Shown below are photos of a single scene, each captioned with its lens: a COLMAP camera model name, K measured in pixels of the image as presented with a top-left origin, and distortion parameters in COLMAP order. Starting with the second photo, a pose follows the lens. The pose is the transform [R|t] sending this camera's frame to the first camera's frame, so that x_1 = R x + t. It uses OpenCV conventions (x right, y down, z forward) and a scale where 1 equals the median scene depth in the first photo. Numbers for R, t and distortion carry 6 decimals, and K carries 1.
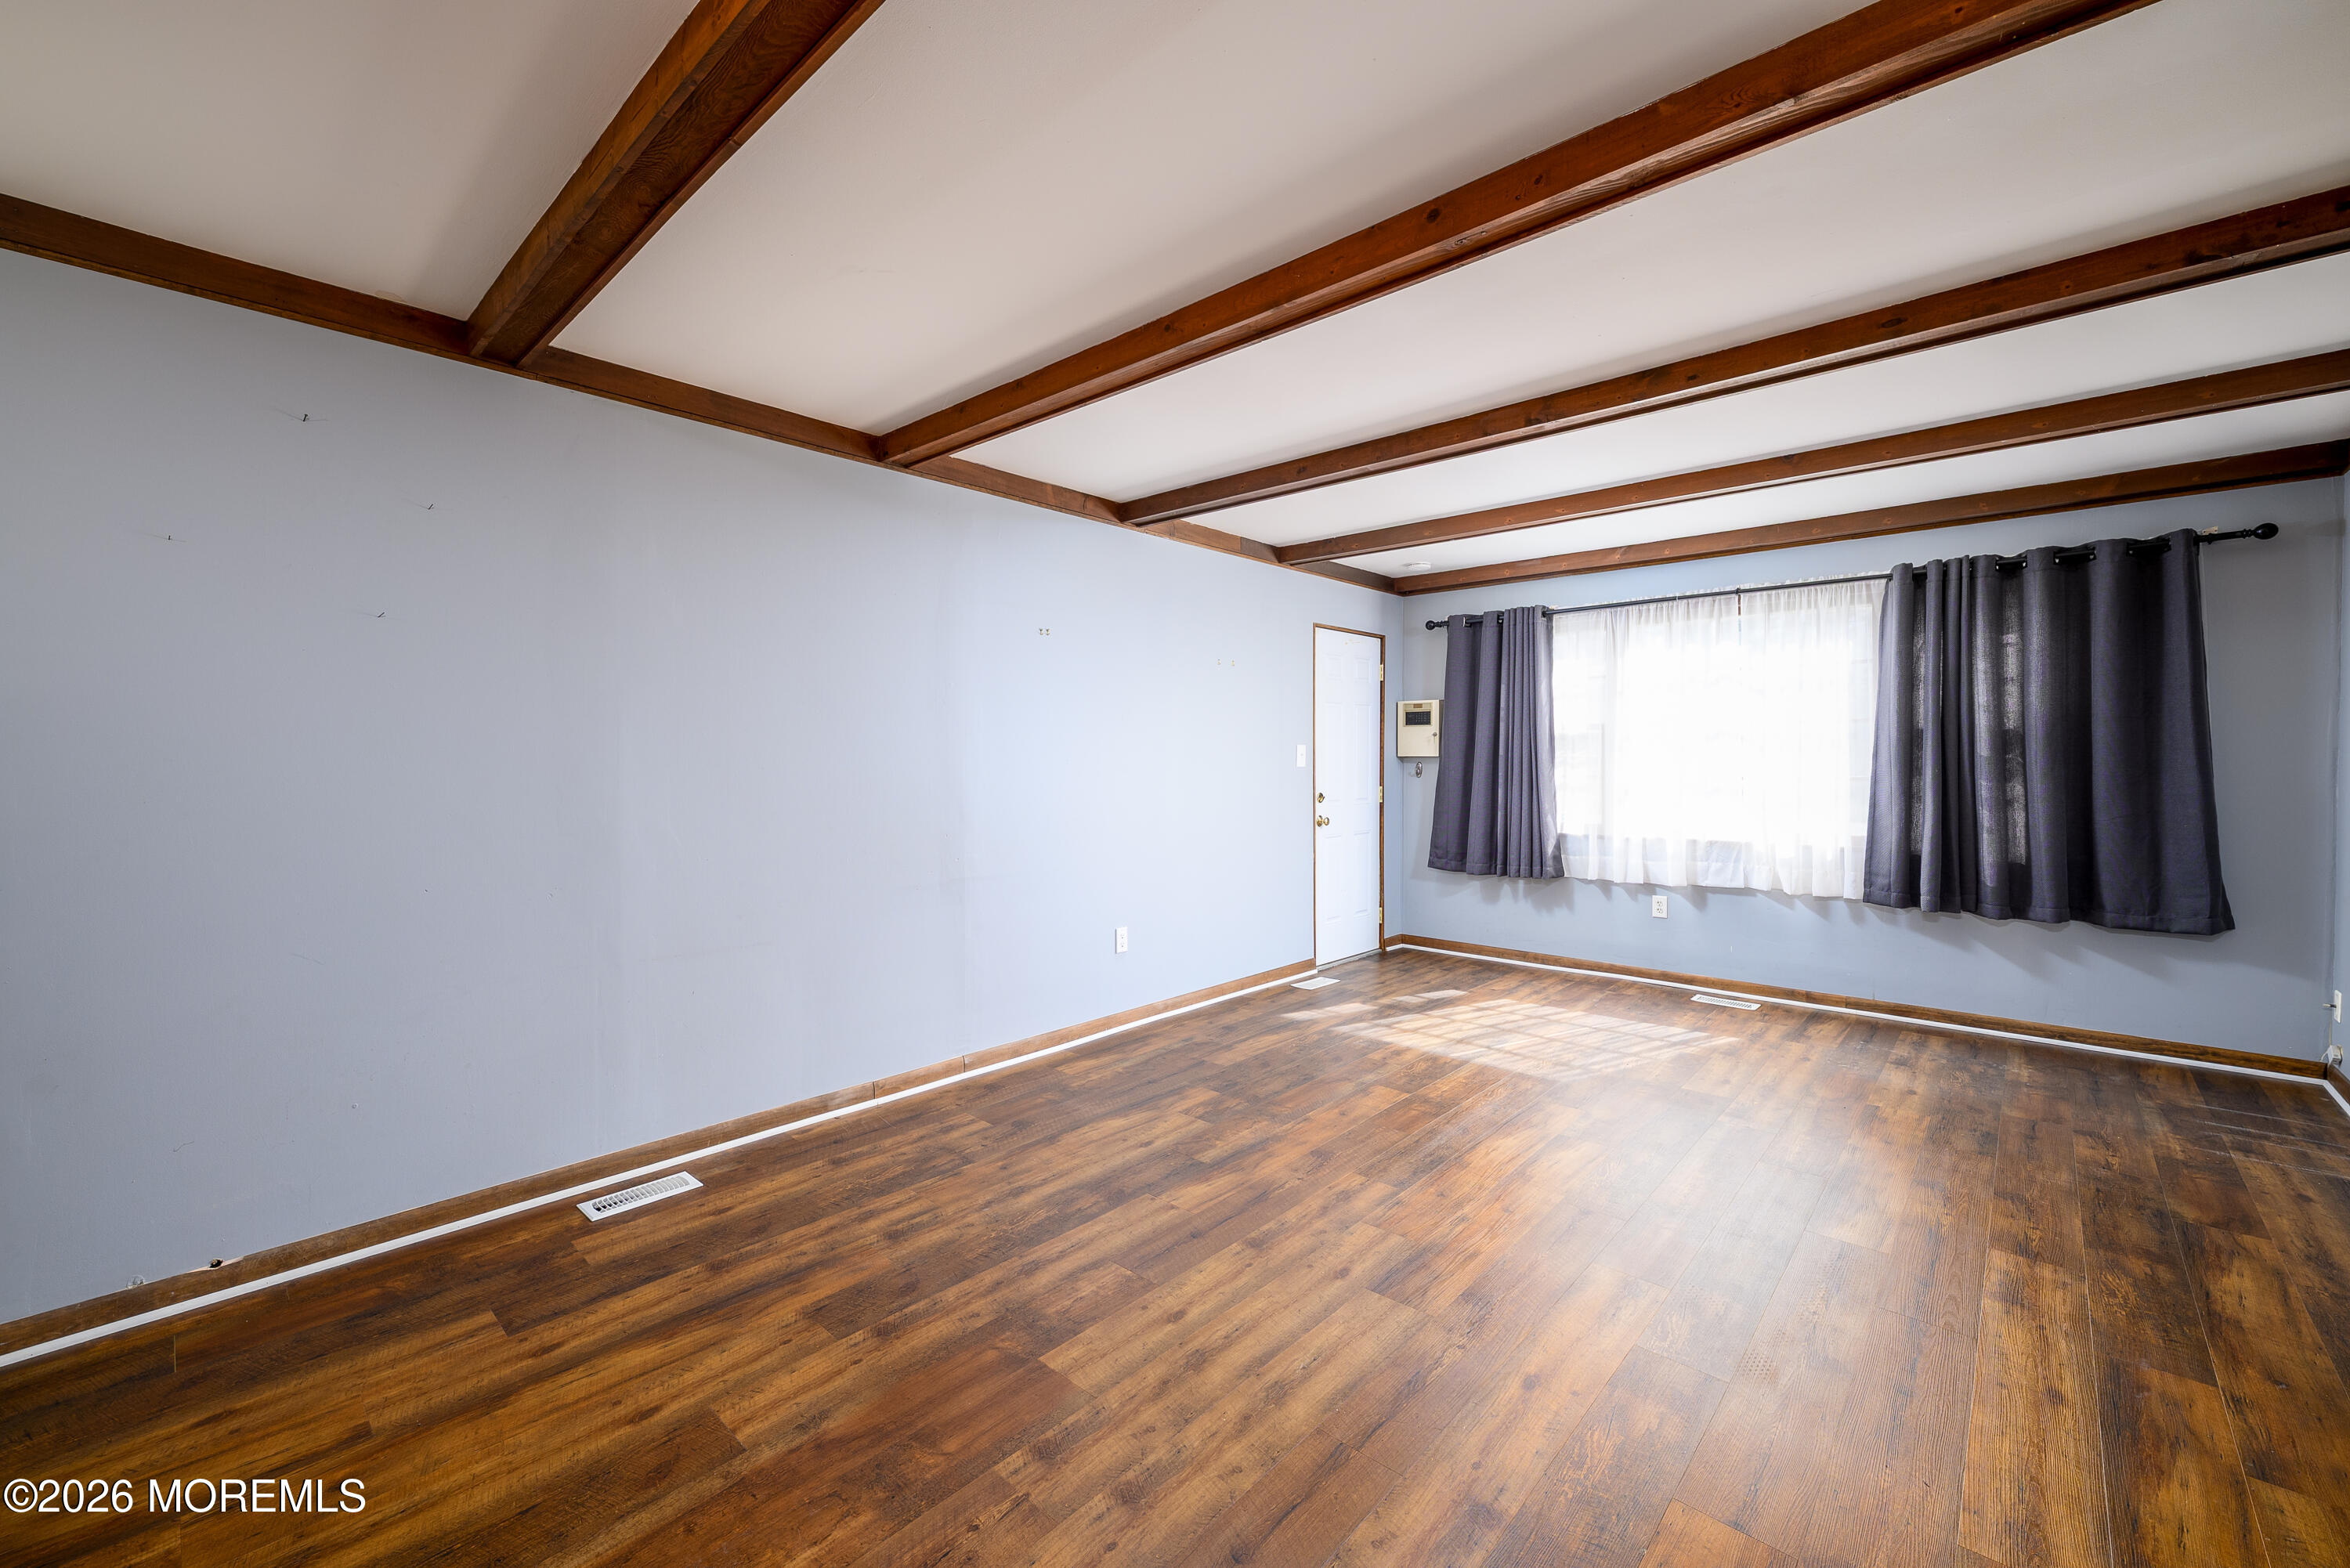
lens RADIAL K [[951.7, 0, 1173.2], [0, 951.7, 767.5], [0, 0, 1]] dist [0.001604, 0.000294]
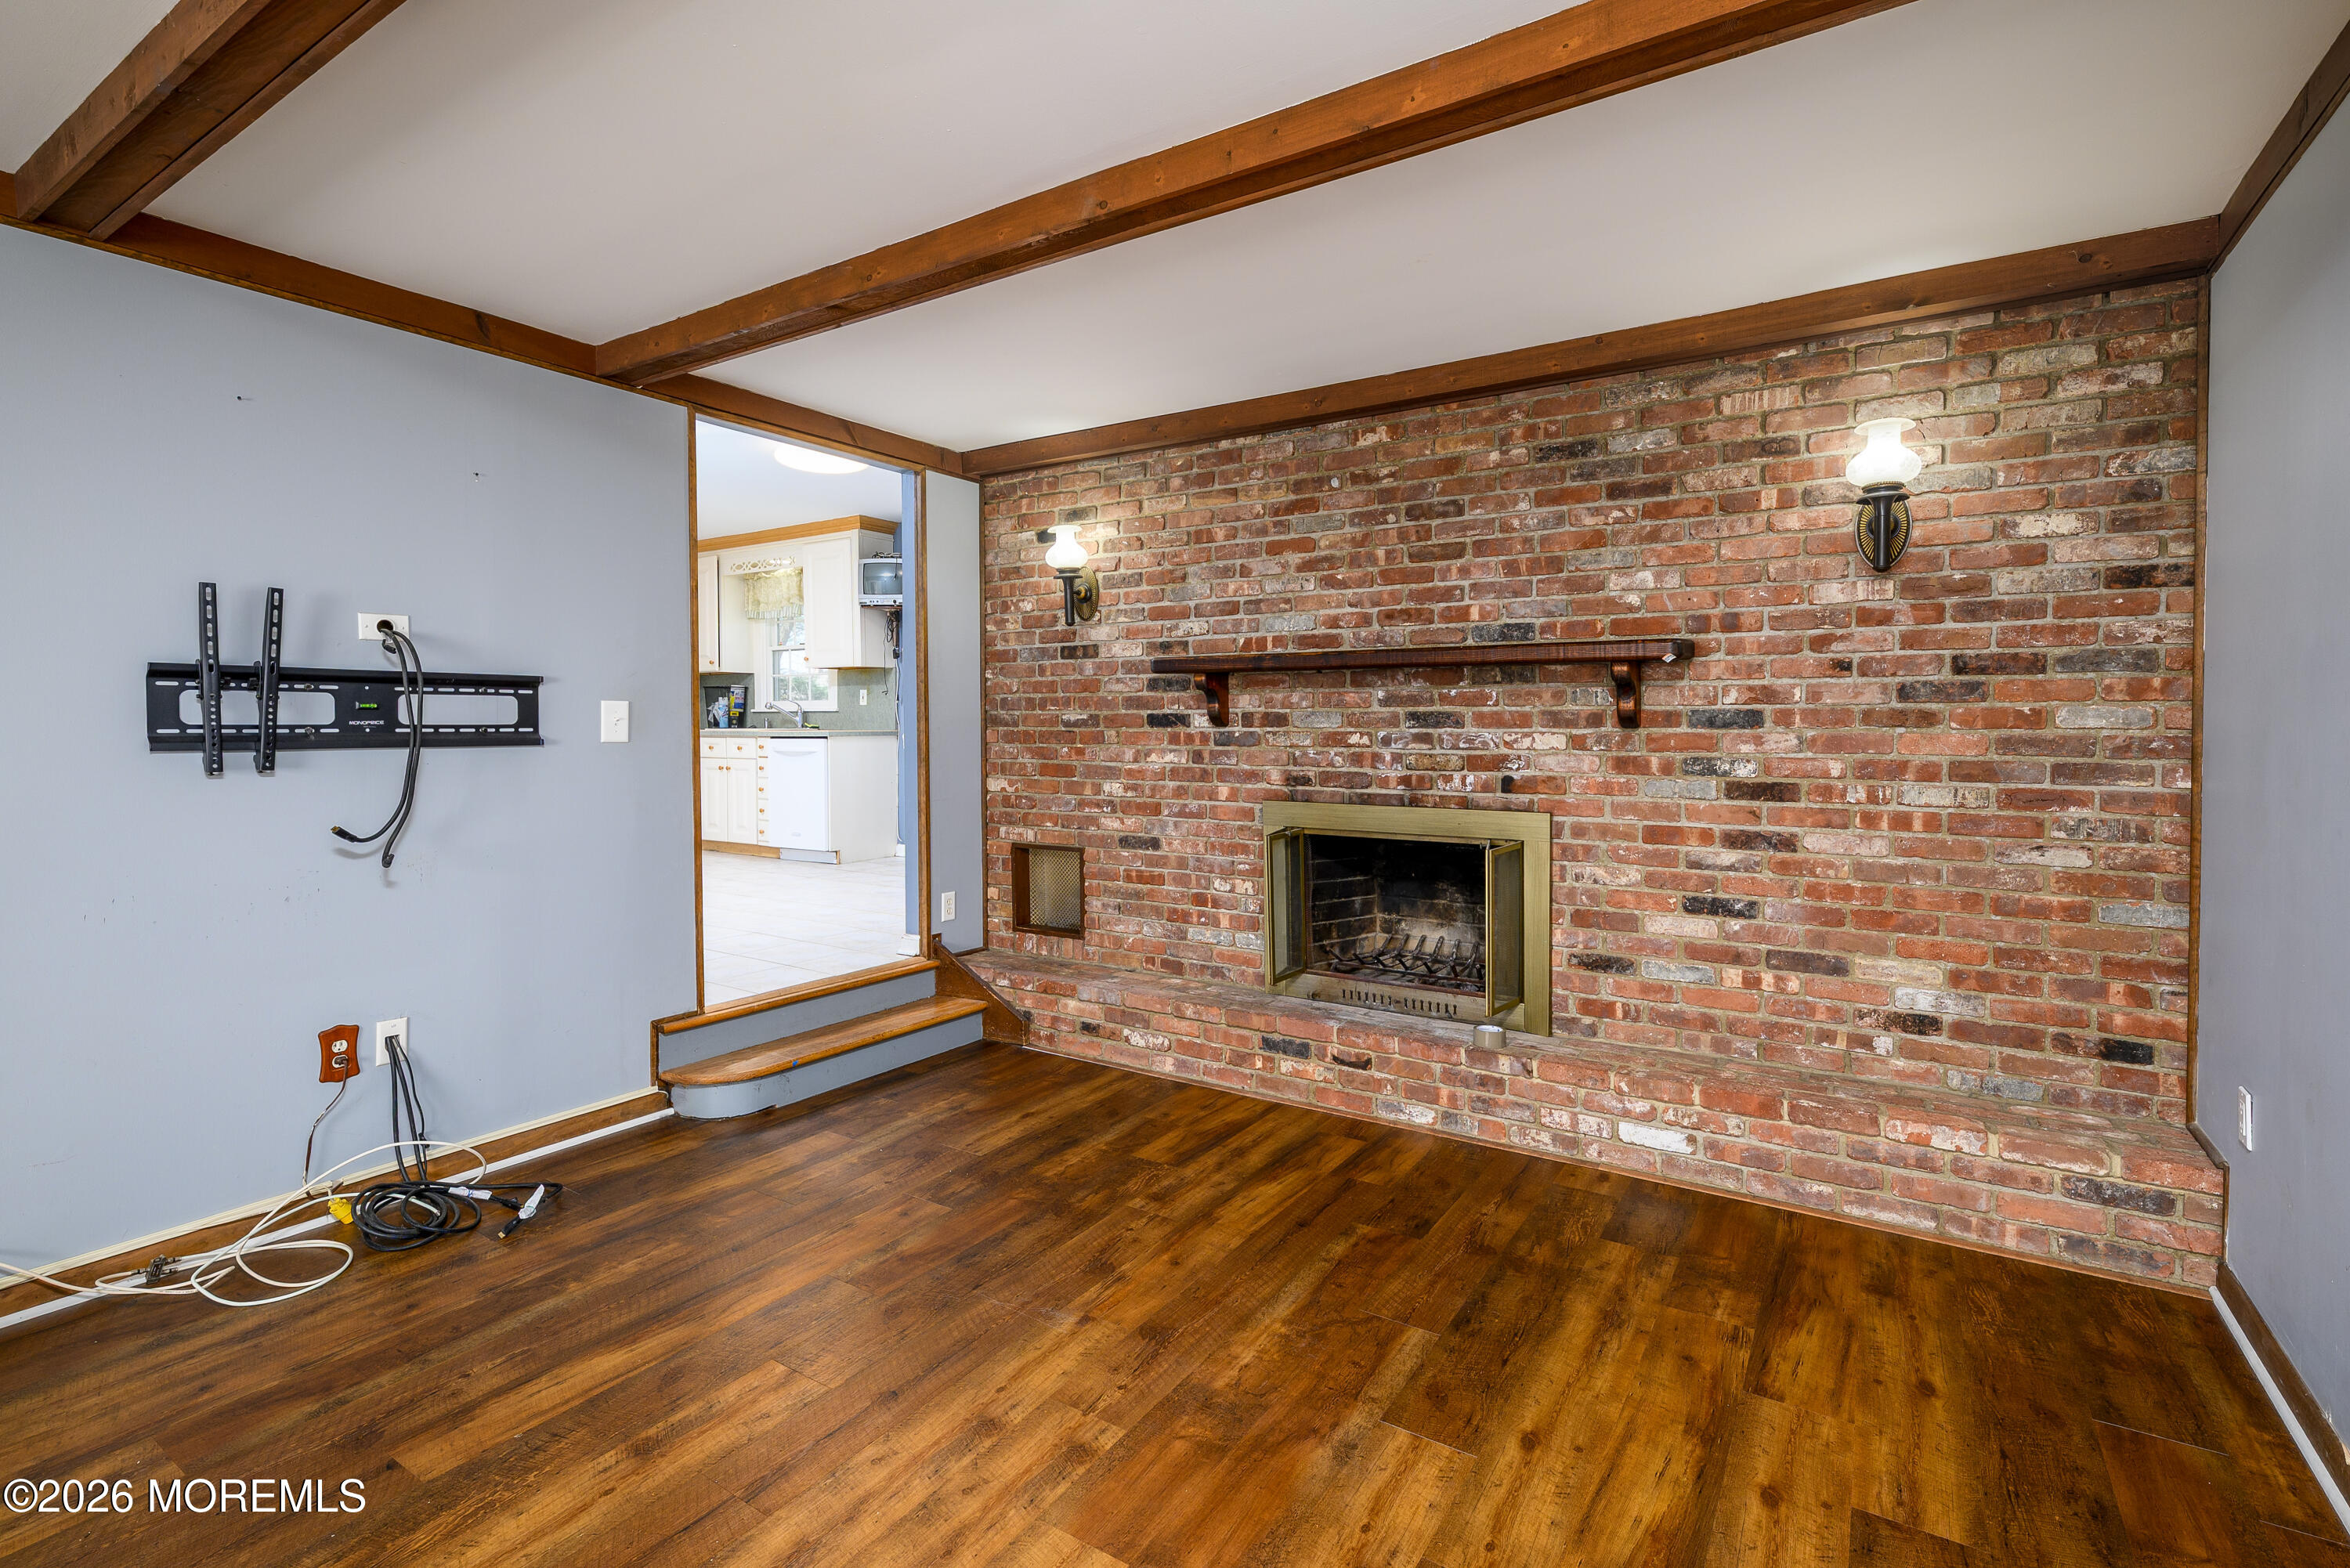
lens RADIAL K [[1088.2, 0, 1178.0], [0, 1088.2, 756.6], [0, 0, 1]] dist [0.001160, -0.000263]
pose [[-0.985649, 0.005091, -0.168732, -0.035117], [-0.001240, 0.999300, 0.037398, -0.012557], [0.168804, 0.037071, -0.984952, 1.430099]]
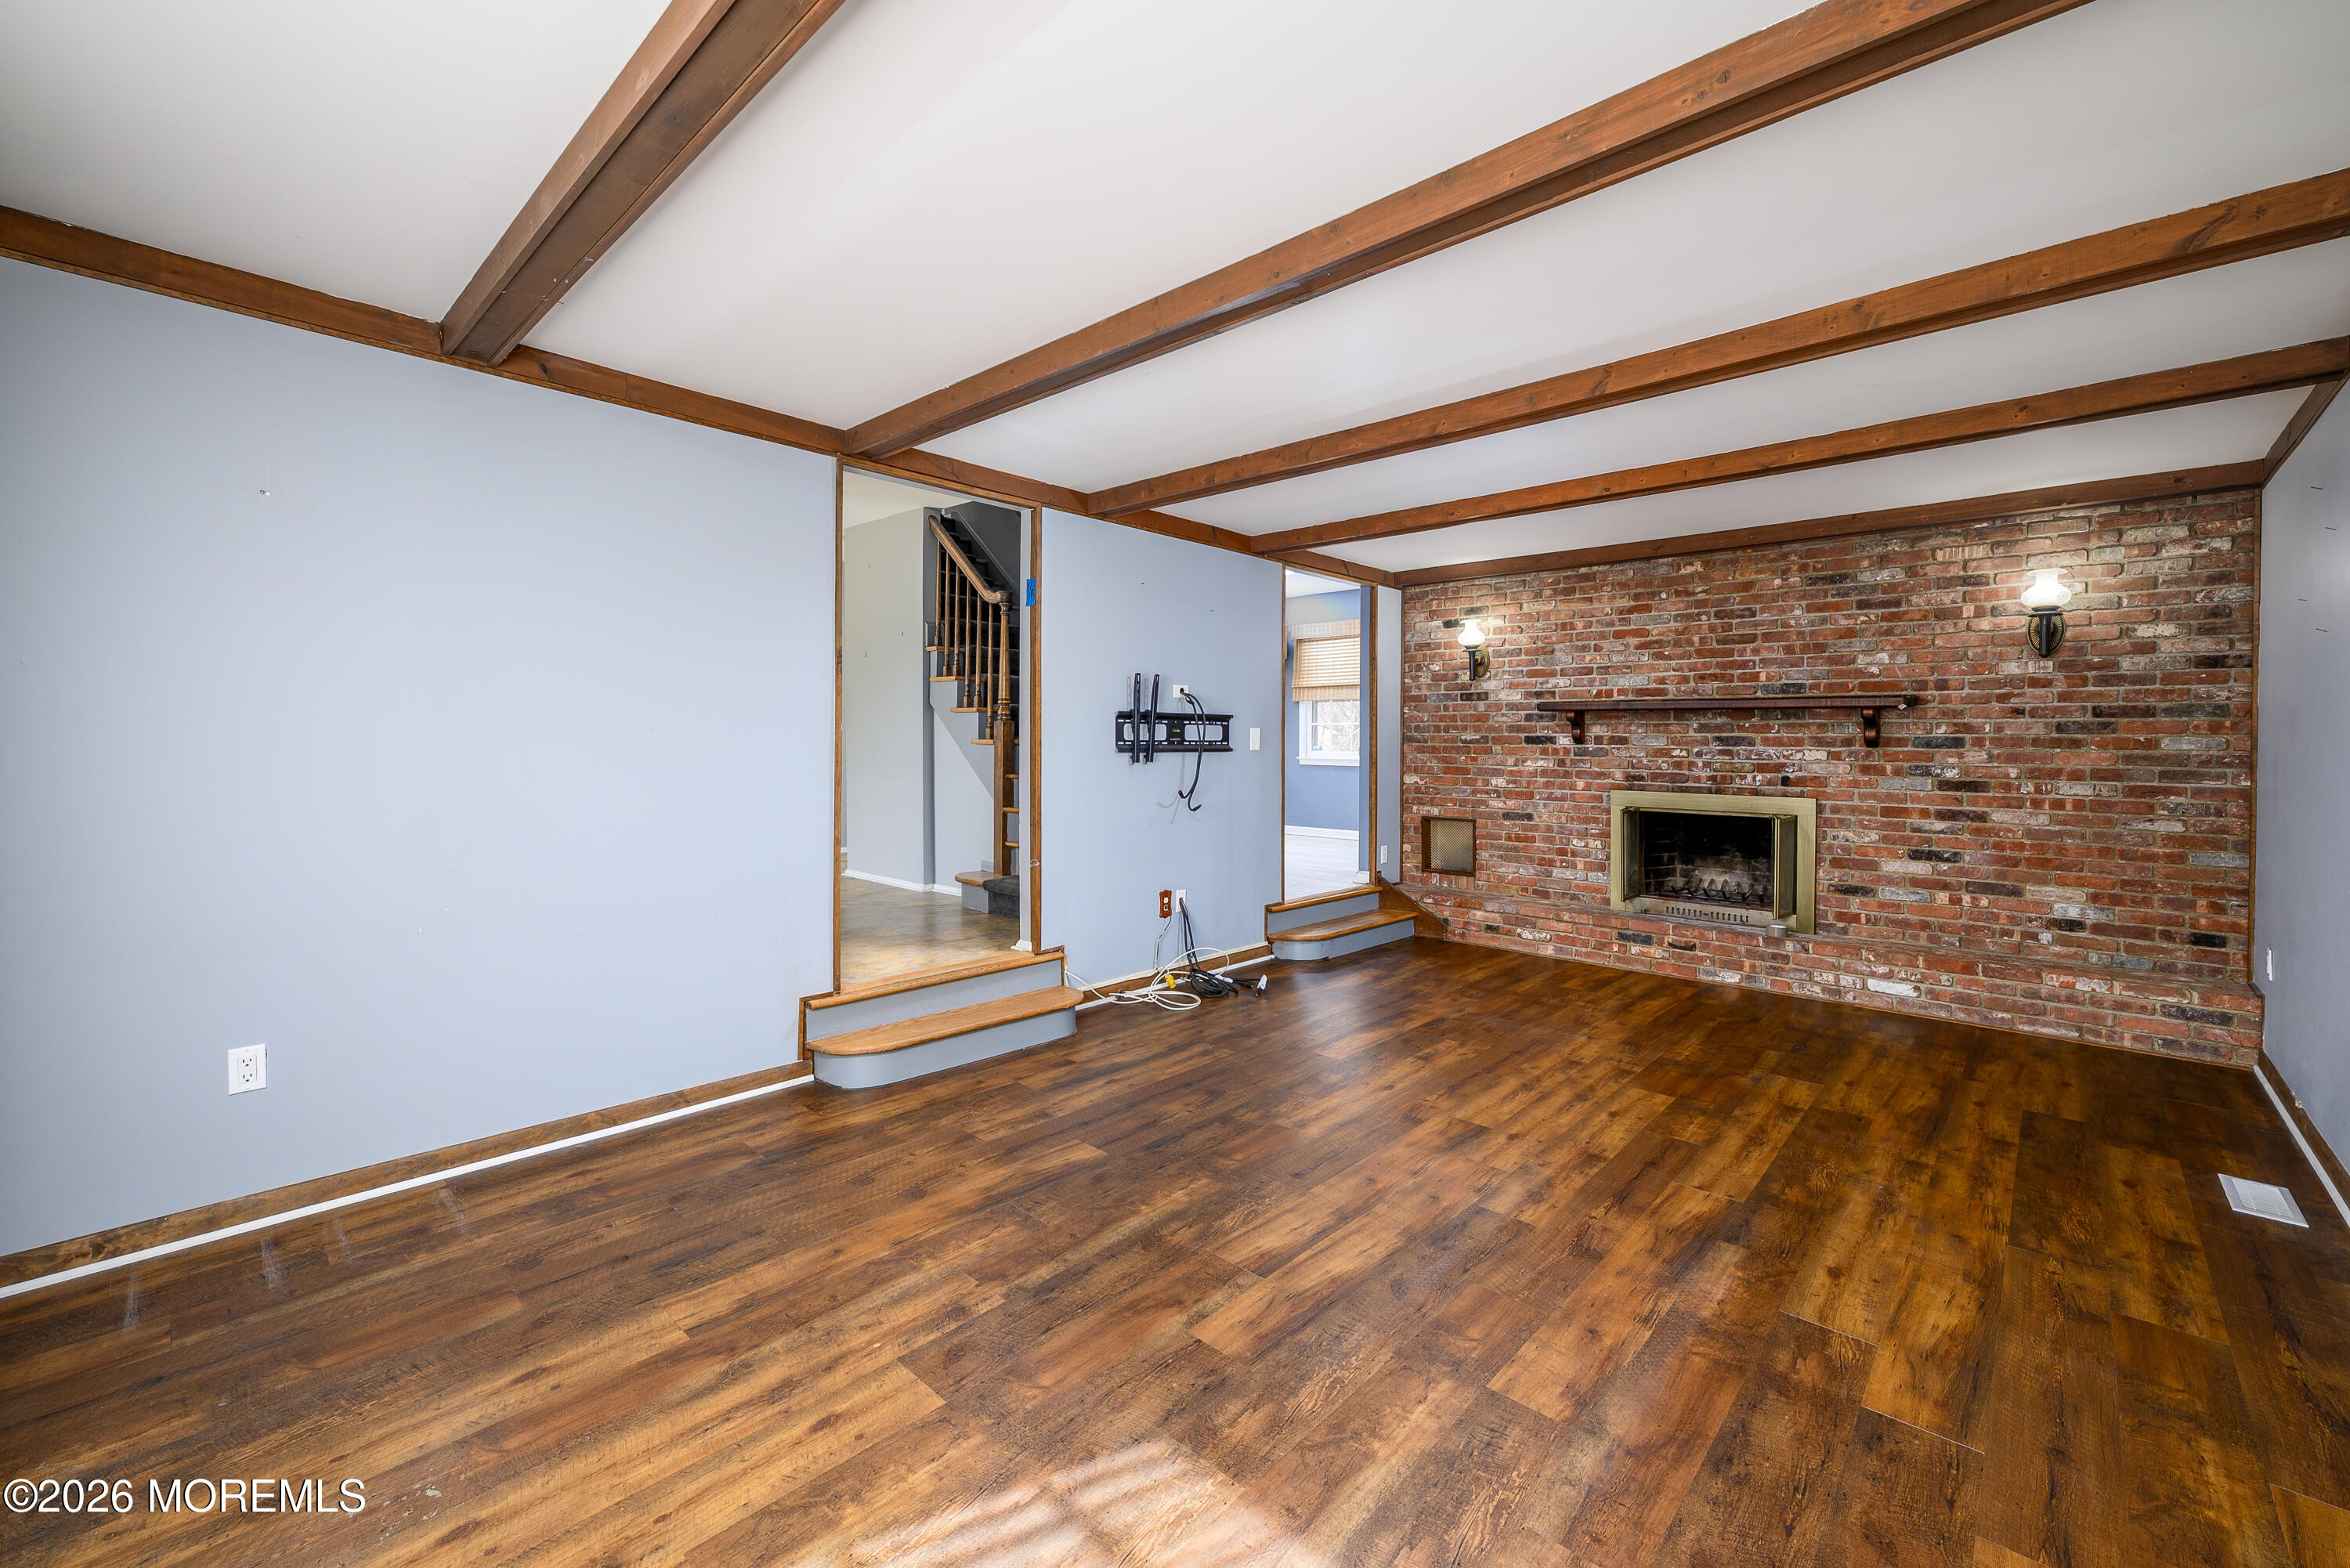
lens RADIAL K [[951.7, 0, 1177.9], [0, 951.7, 755.7], [0, 0, 1]] dist [0.001604, 0.000294]
pose [[-0.999966, -0.007051, 0.004337, 0.594687], [-0.006936, 0.999635, 0.026101, -0.022201], [-0.004520, 0.026070, -0.999650, 2.149583]]
